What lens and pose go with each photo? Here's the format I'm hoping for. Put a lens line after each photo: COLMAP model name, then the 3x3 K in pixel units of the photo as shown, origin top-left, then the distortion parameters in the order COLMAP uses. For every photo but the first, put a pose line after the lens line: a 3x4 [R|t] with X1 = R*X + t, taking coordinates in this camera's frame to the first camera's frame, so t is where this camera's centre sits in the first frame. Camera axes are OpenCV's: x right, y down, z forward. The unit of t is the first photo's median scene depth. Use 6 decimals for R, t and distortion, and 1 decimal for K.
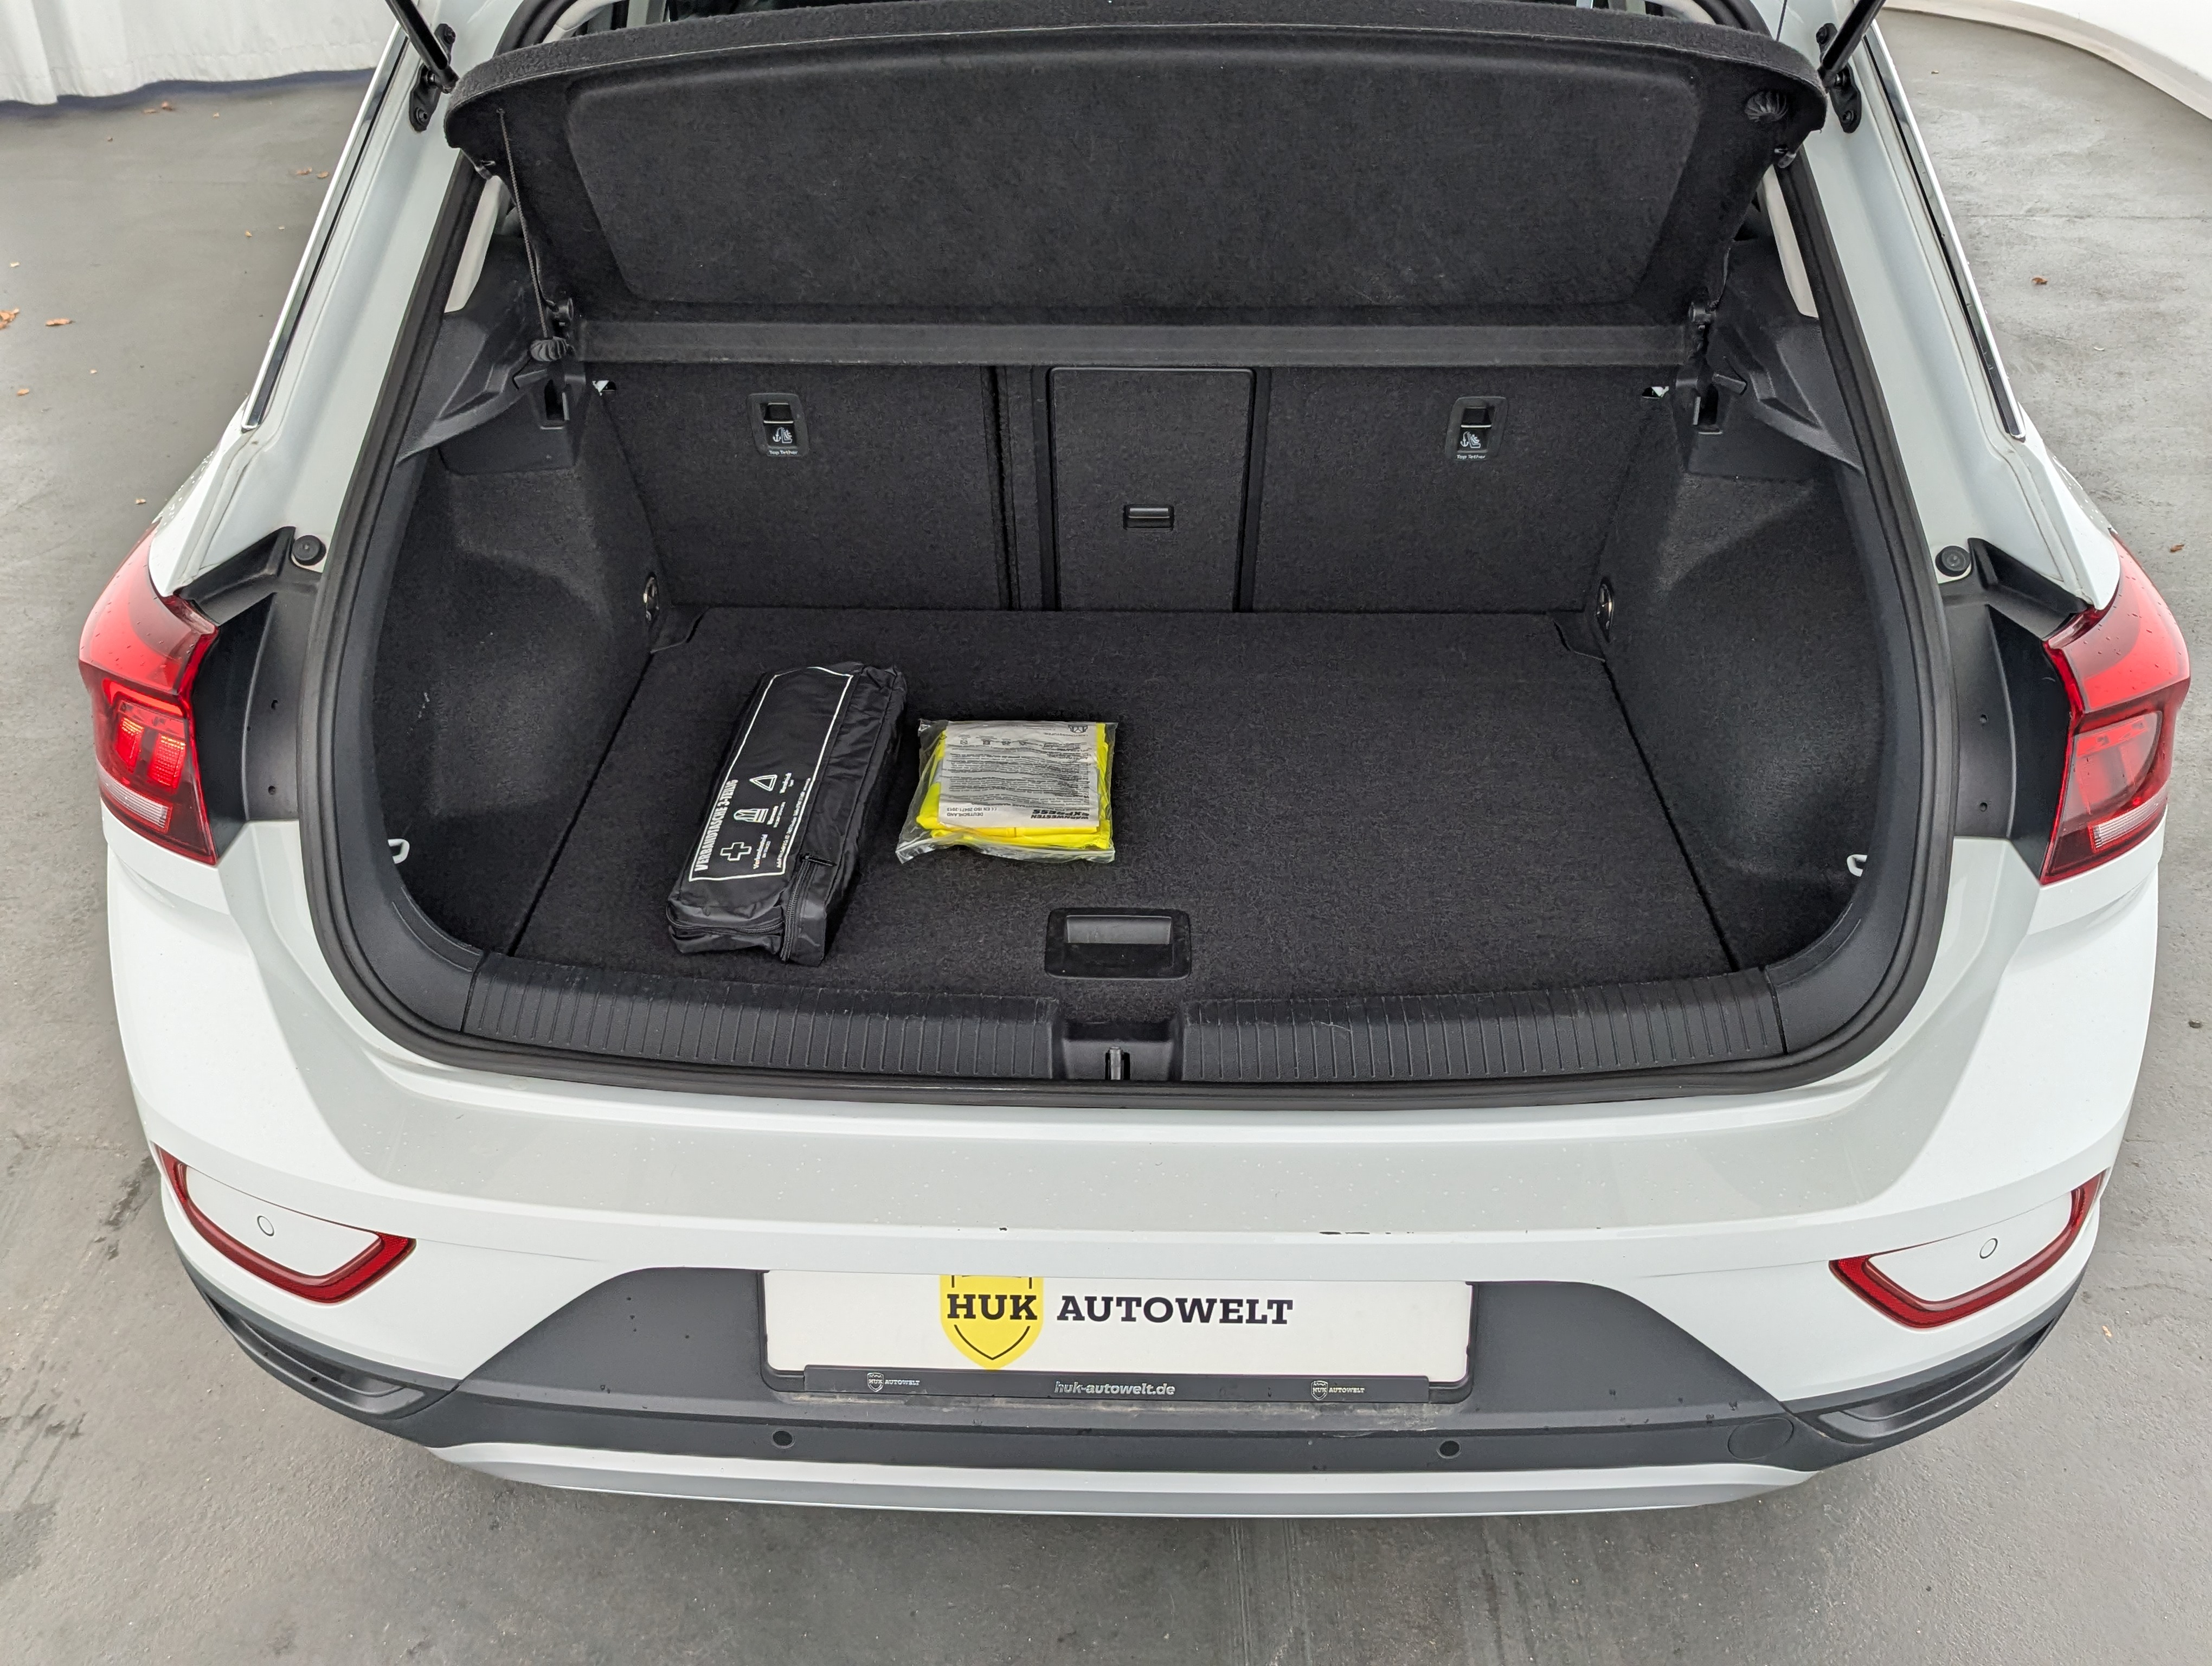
lens RADIAL K [[2012.9, 0, 1082.4], [0, 2012.9, 835.6], [0, 0, 1]] dist [0.030203, 0.000000]
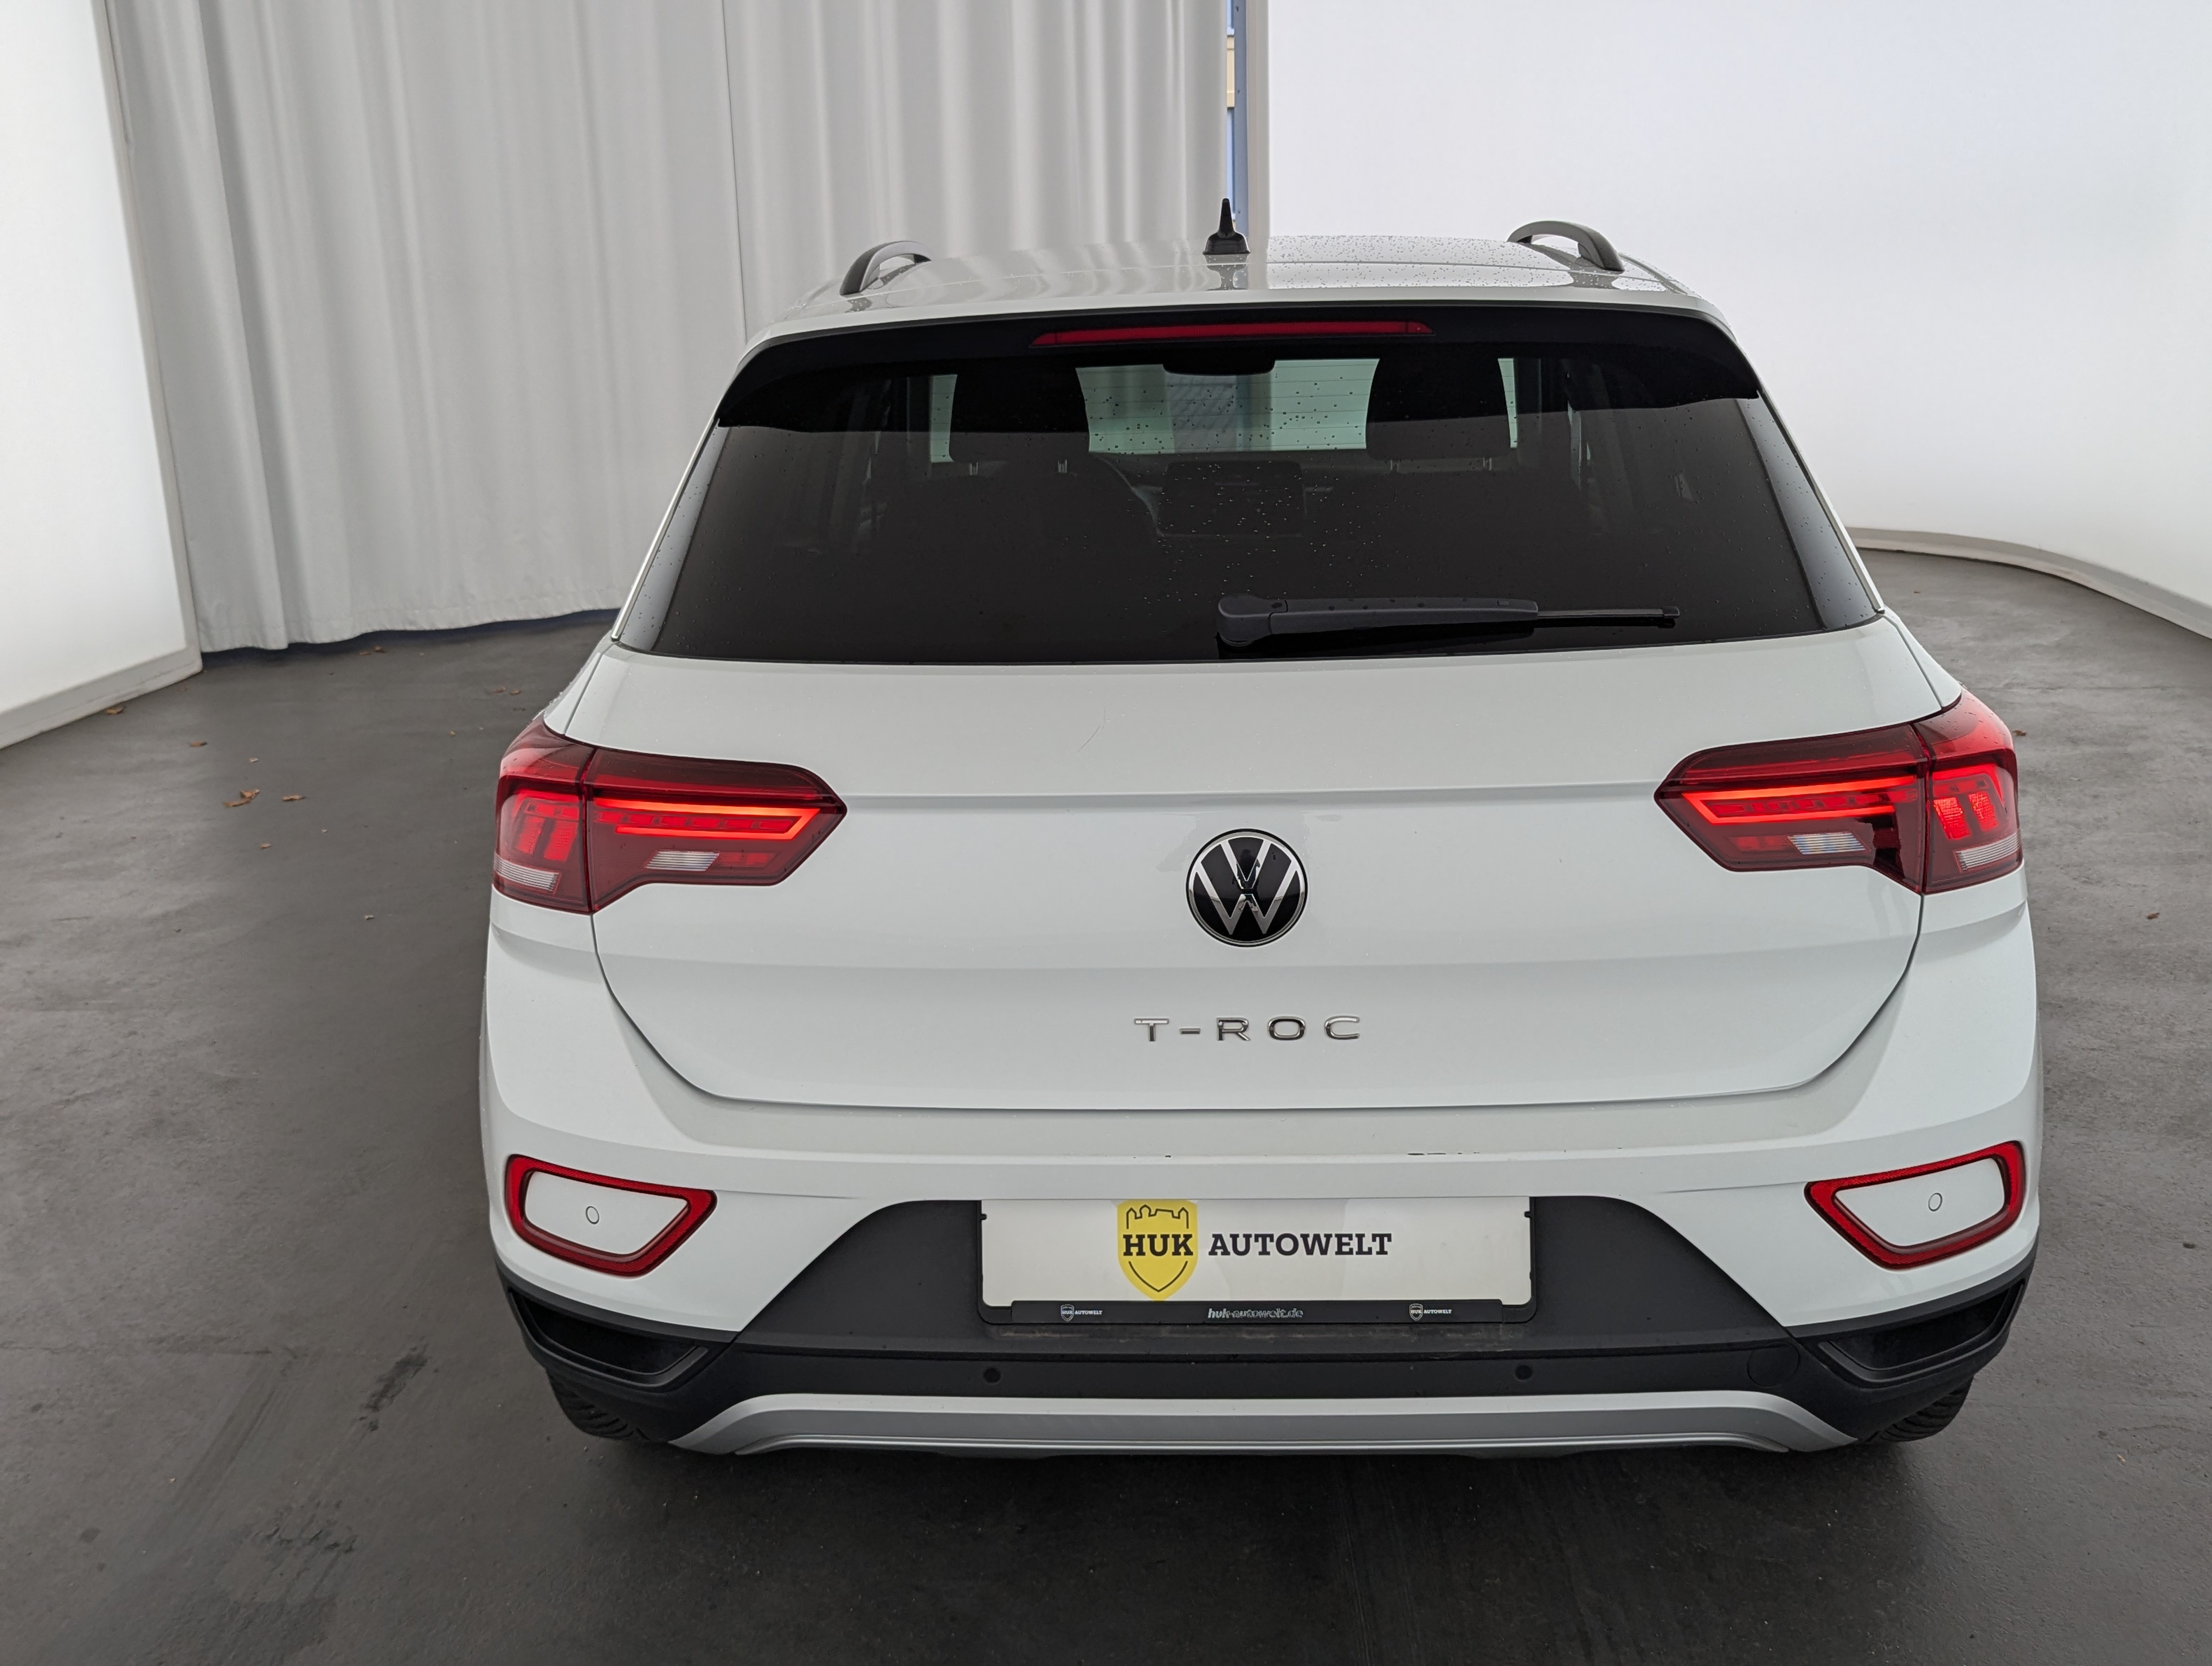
lens RADIAL K [[2012.9, 0, 1121.4], [0, 2012.9, 821.7], [0, 0, 1]] dist [0.030203, 0.000000]
pose [[0.999613, -0.019929, -0.019400, -0.025693], [0.013550, 0.958119, -0.286051, 0.232836], [0.024288, 0.285677, 0.958018, -0.212846]]
